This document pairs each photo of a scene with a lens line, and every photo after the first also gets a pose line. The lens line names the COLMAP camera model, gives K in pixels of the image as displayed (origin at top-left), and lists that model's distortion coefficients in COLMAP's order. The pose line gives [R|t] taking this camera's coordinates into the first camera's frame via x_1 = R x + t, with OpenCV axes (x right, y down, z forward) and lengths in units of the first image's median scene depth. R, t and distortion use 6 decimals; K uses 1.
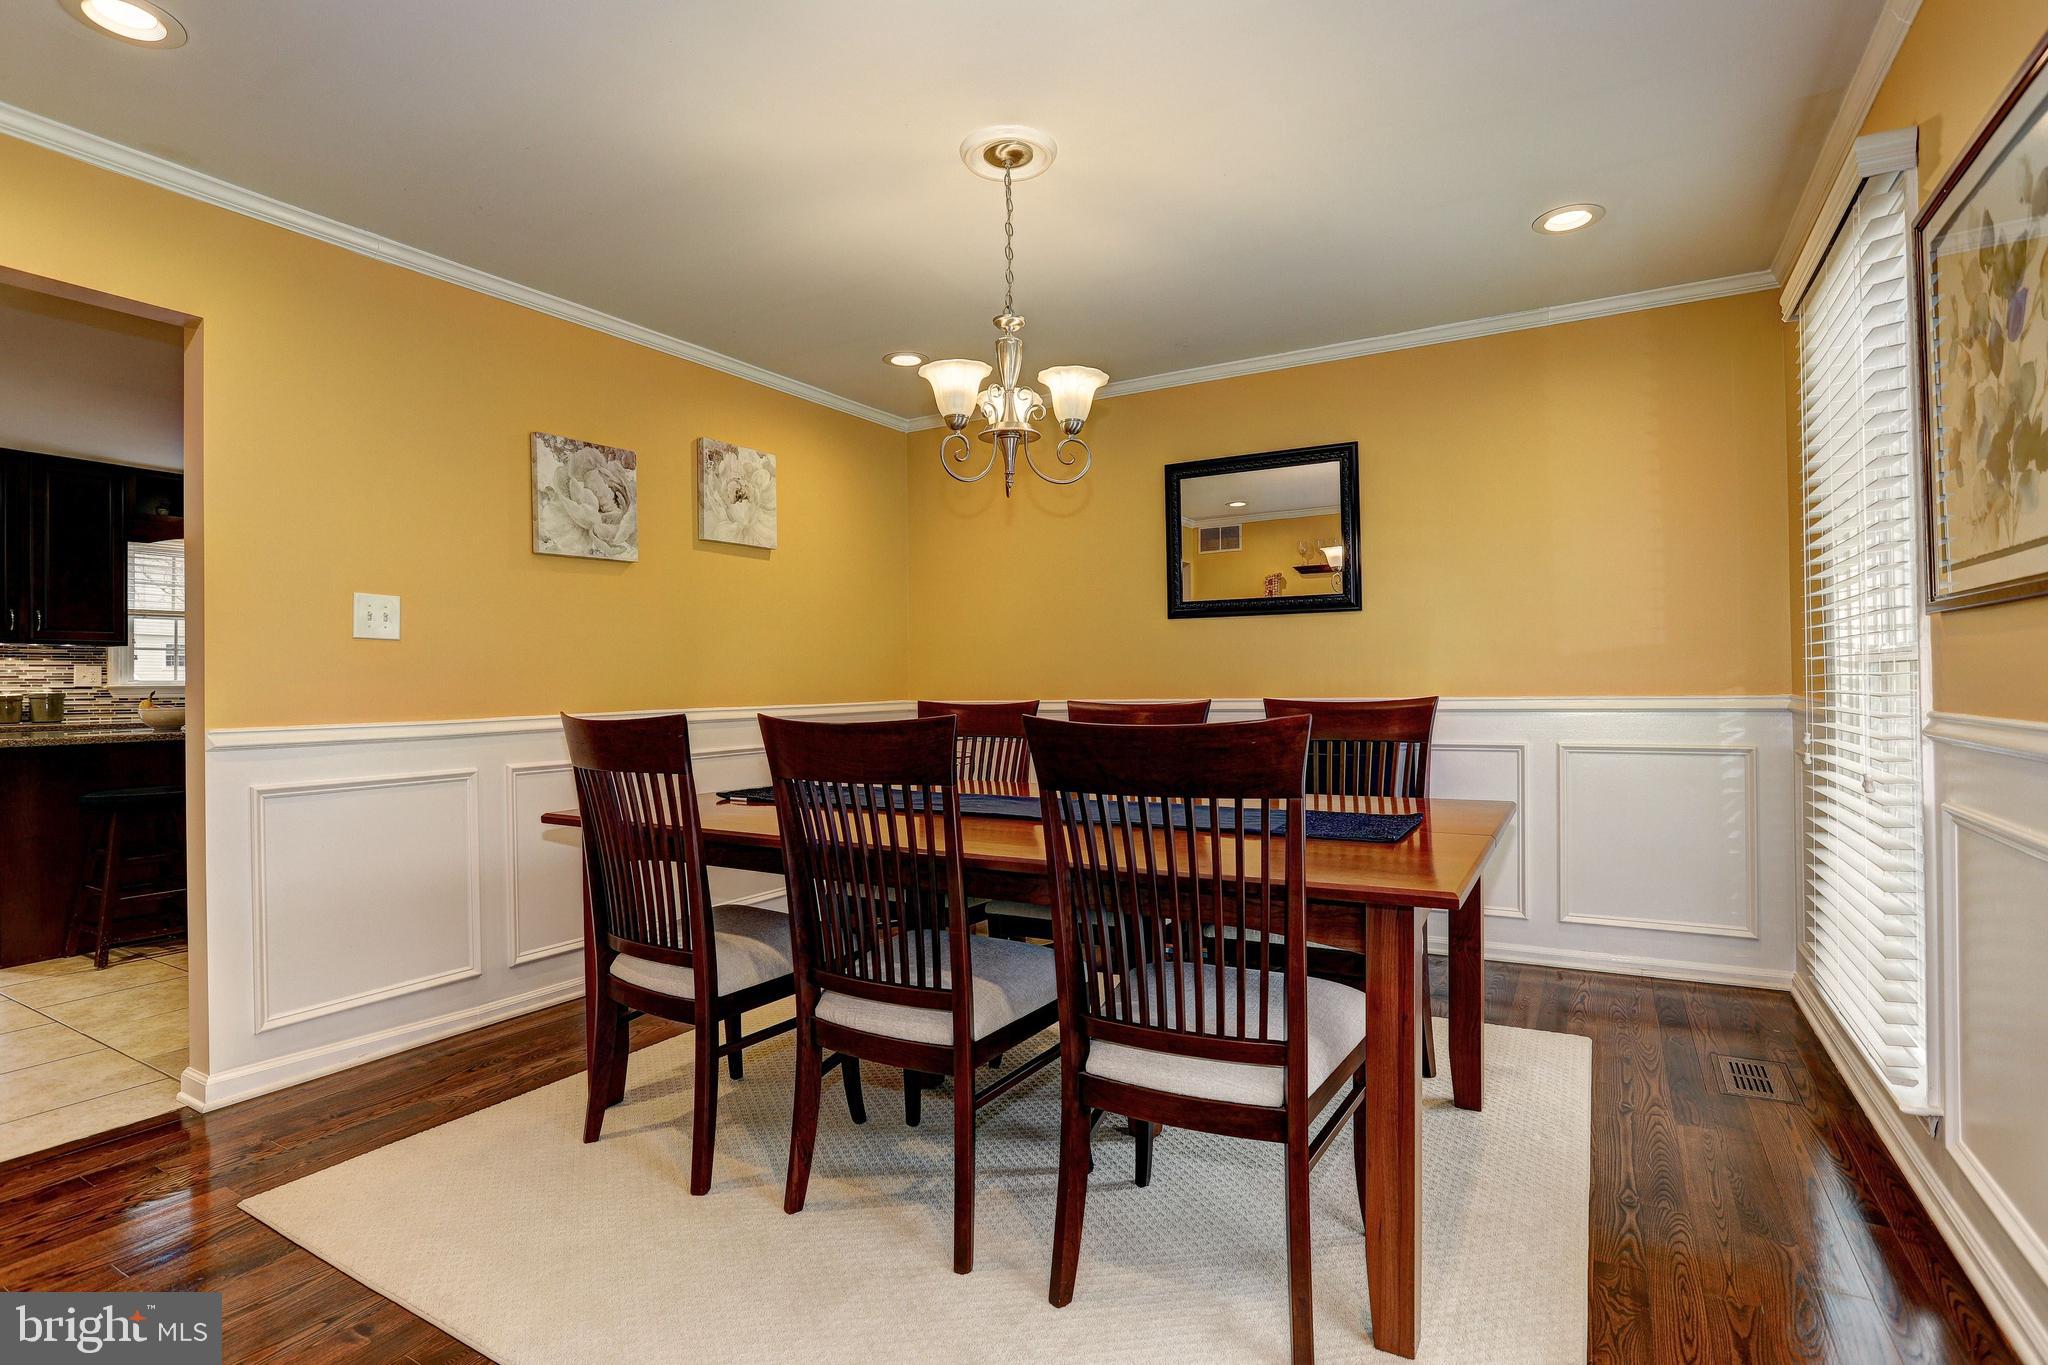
lens RADIAL K [[1002.5, 0, 1024.0], [0, 1002.5, 682.5], [0, 0, 1]] dist [-0.092447, 0.039148]
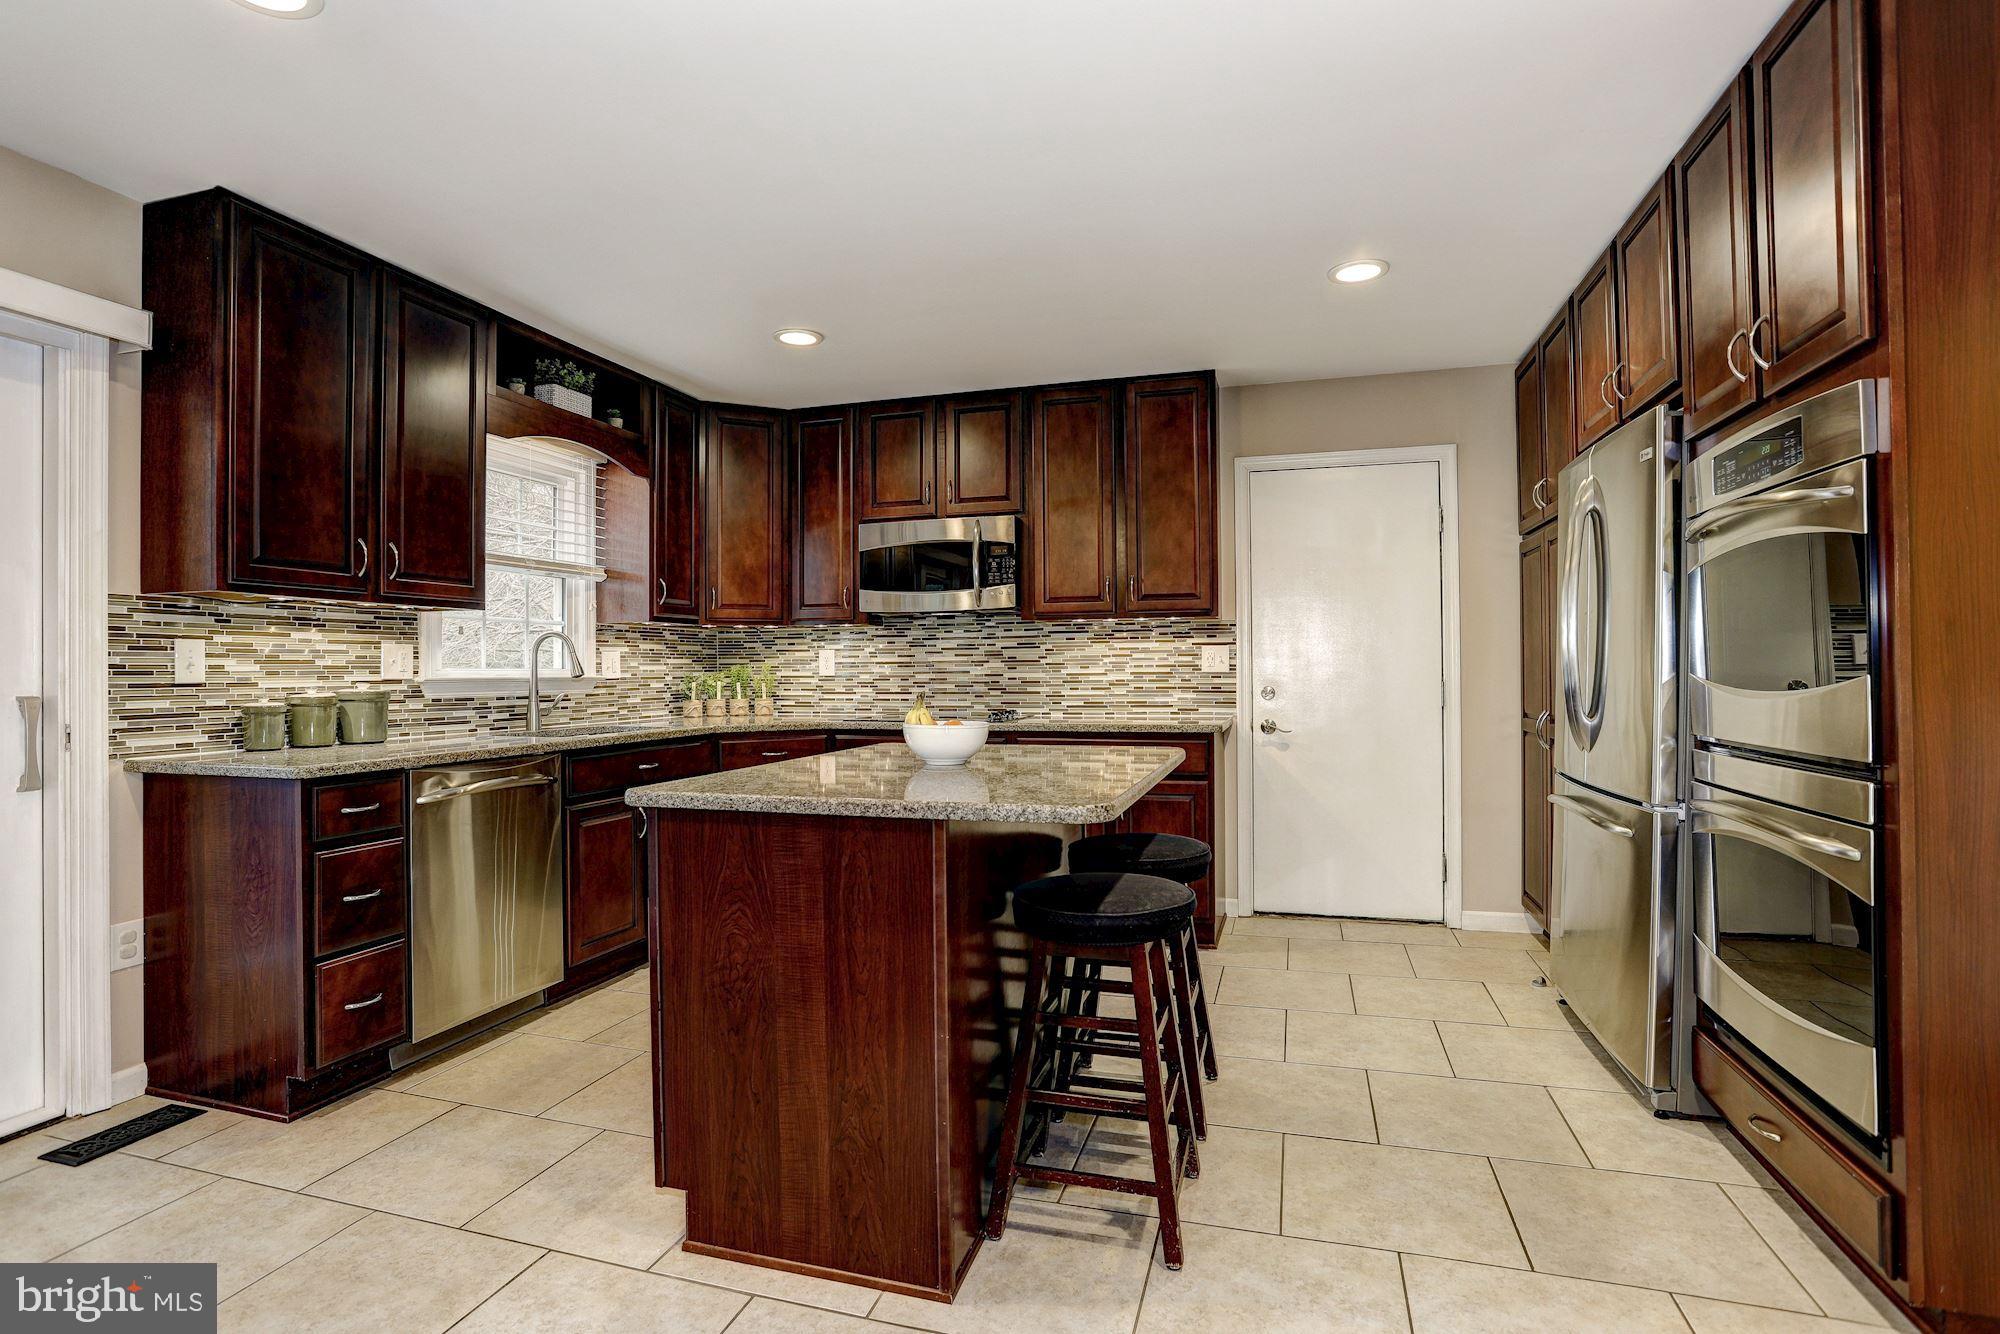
lens RADIAL K [[979.0, 0, 1000.0], [0, 979.0, 667.0], [0, 0, 1]] dist [-0.092447, 0.039148]
pose [[0.974549, 0.007479, 0.224050, -0.761852], [-0.006499, 0.999966, -0.005109, -0.002669], [-0.224081, 0.003522, 0.974564, 0.360305]]
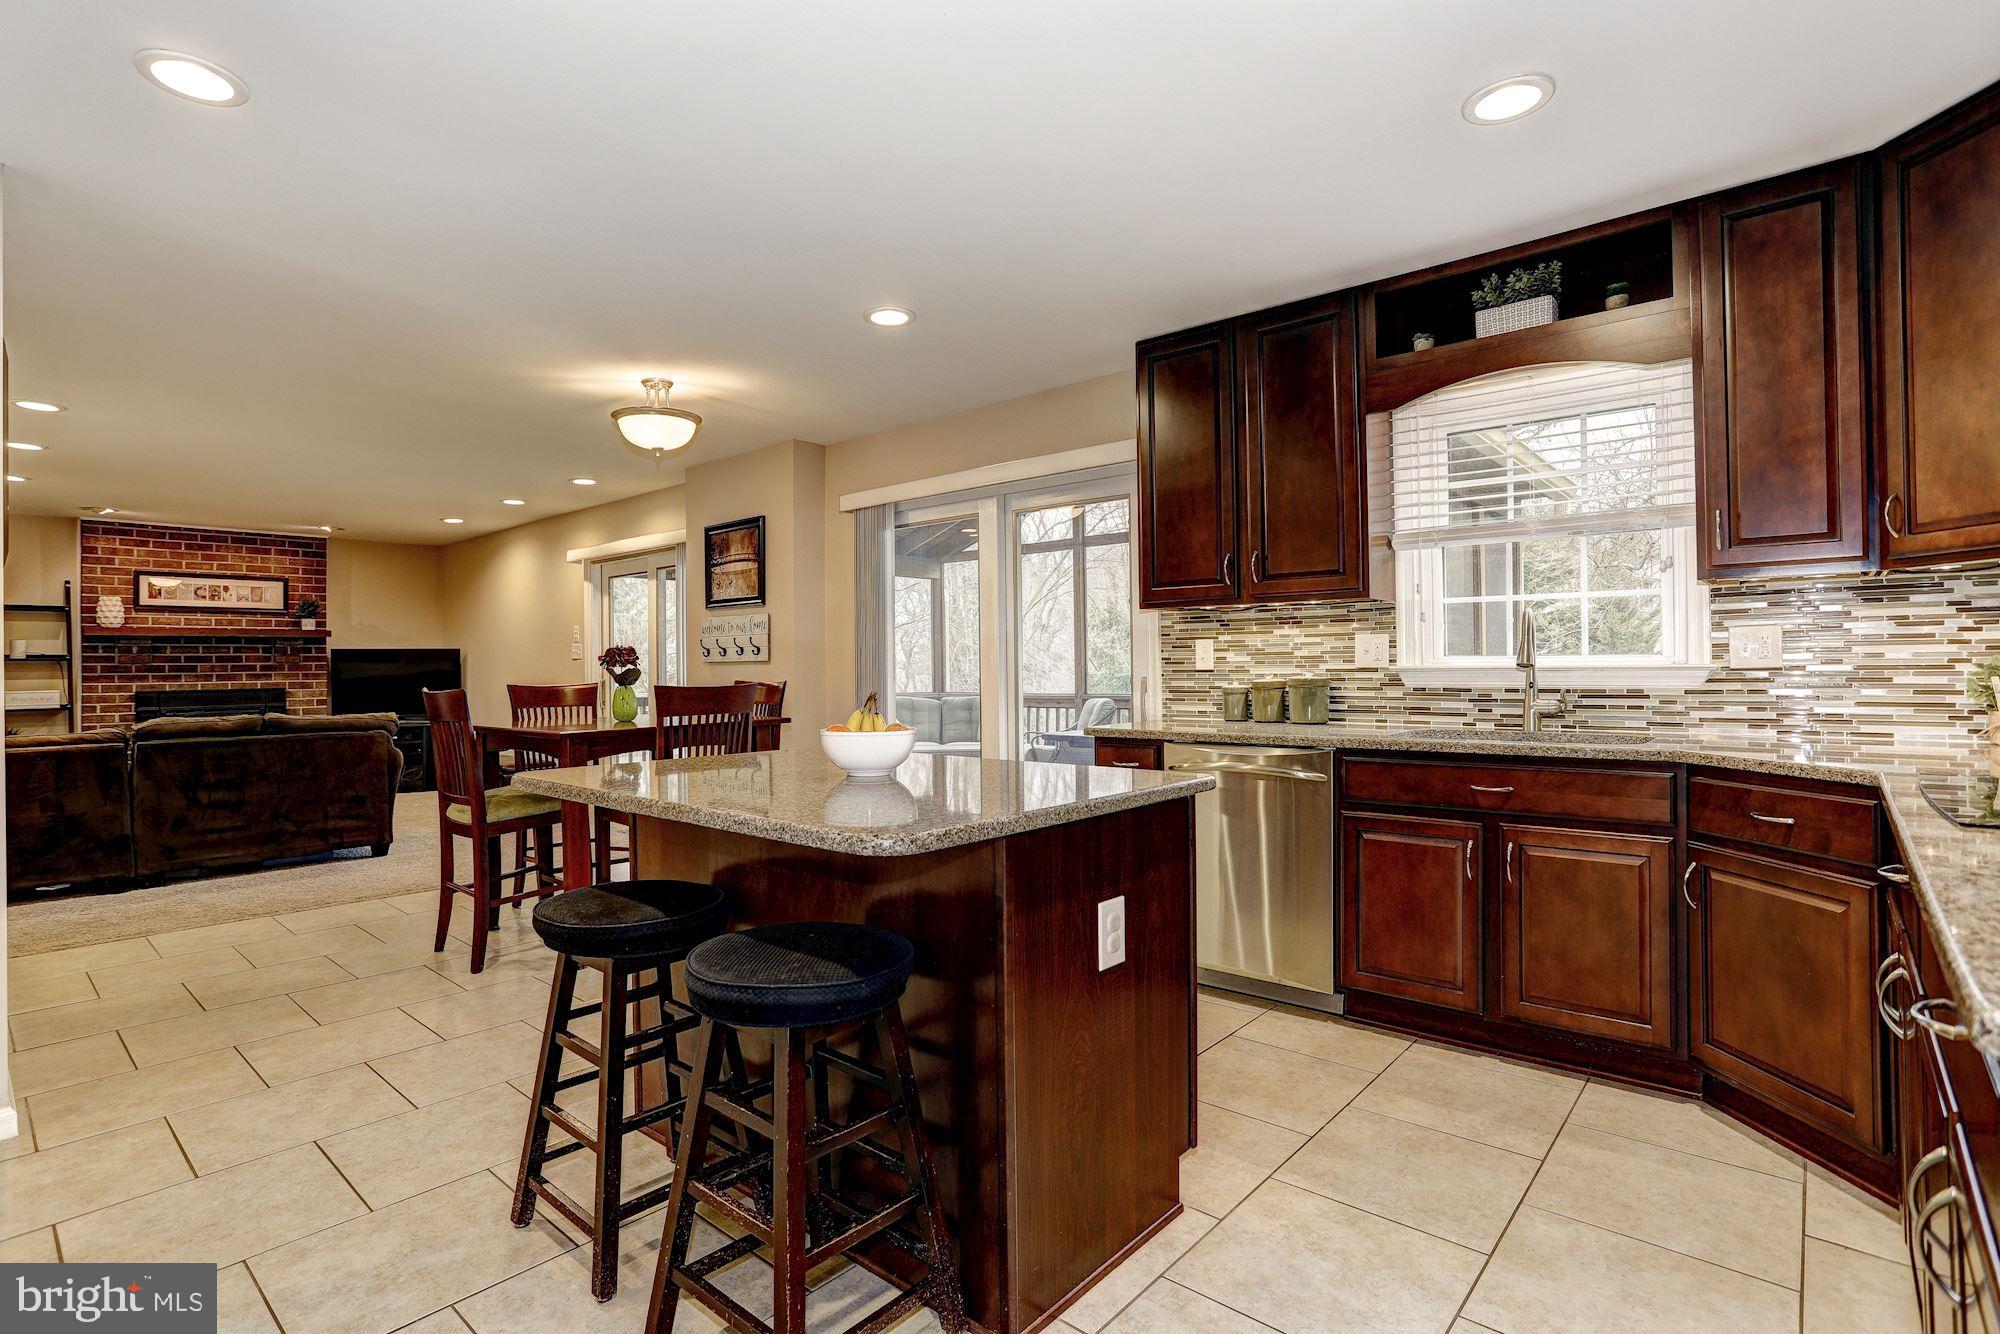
lens RADIAL K [[972.5, 0, 989.8], [0, 972.5, 663.9], [0, 0, 1]] dist [-0.069463, 0.031601]
pose [[-0.201417, 0.013310, -0.979415, -0.338651], [0.014763, 0.999835, 0.010551, -0.008280], [0.979394, -0.012334, -0.201580, 0.888509]]
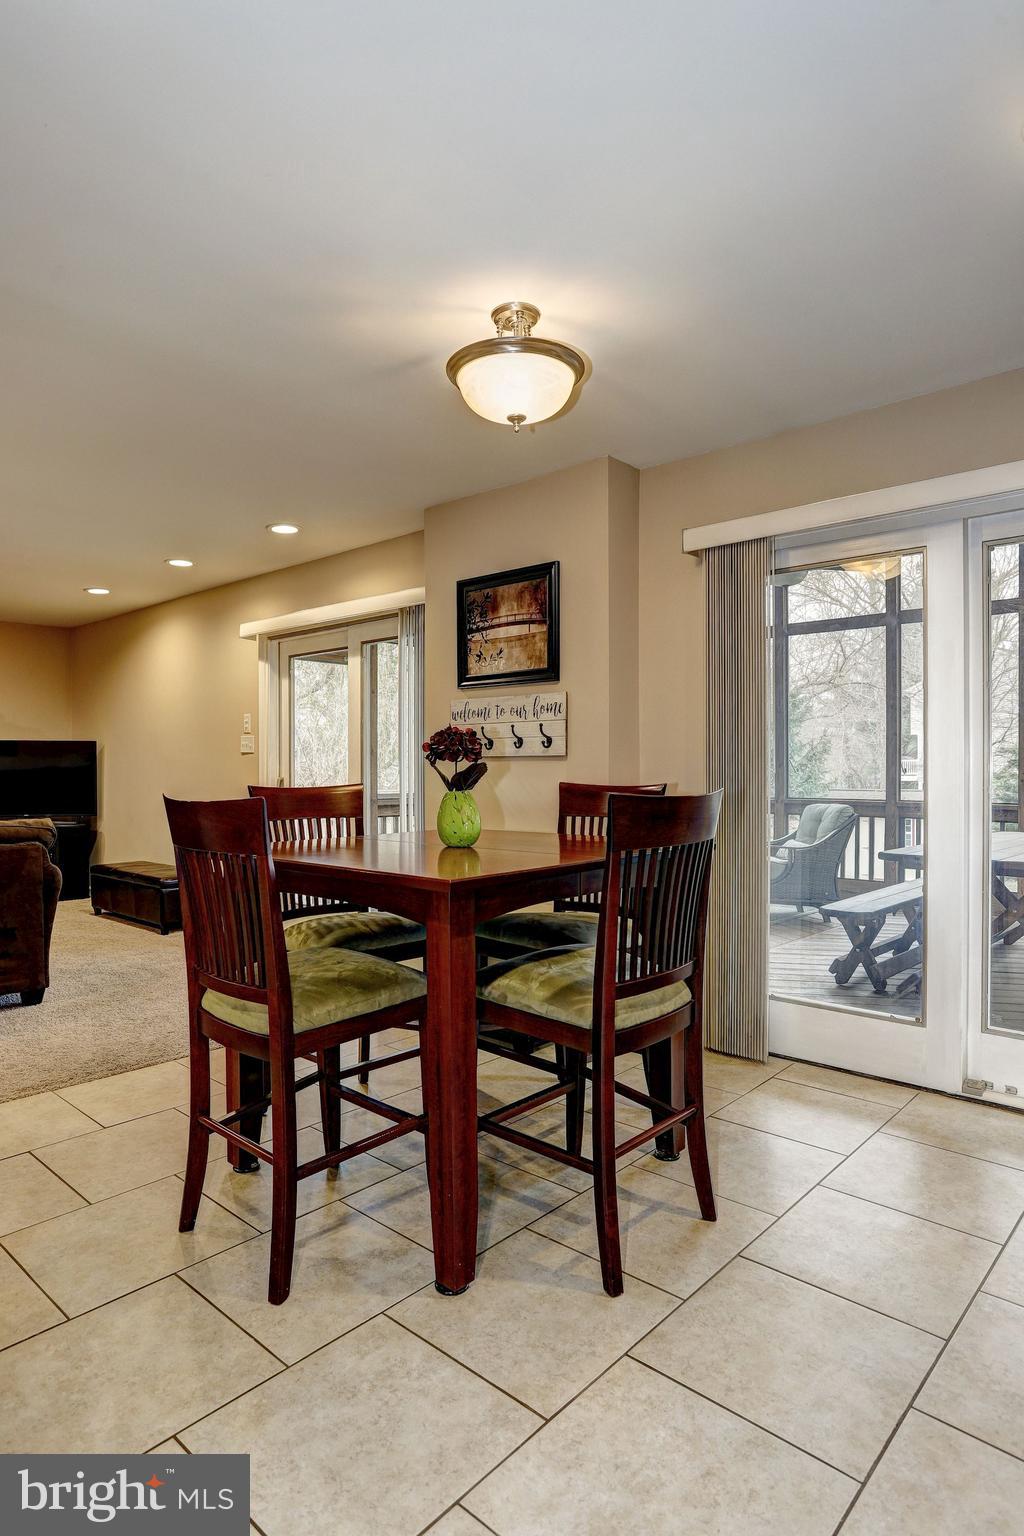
lens RADIAL K [[866.1, 0, 508.6], [0, 866.1, 778.8], [0, 0, 1]] dist [-0.032514, 0.001439]
pose [[-0.214650, 0.027057, -0.976316, -0.600003], [0.004859, 0.999633, 0.026635, -0.004295], [0.976679, 0.000973, -0.214703, 0.575664]]
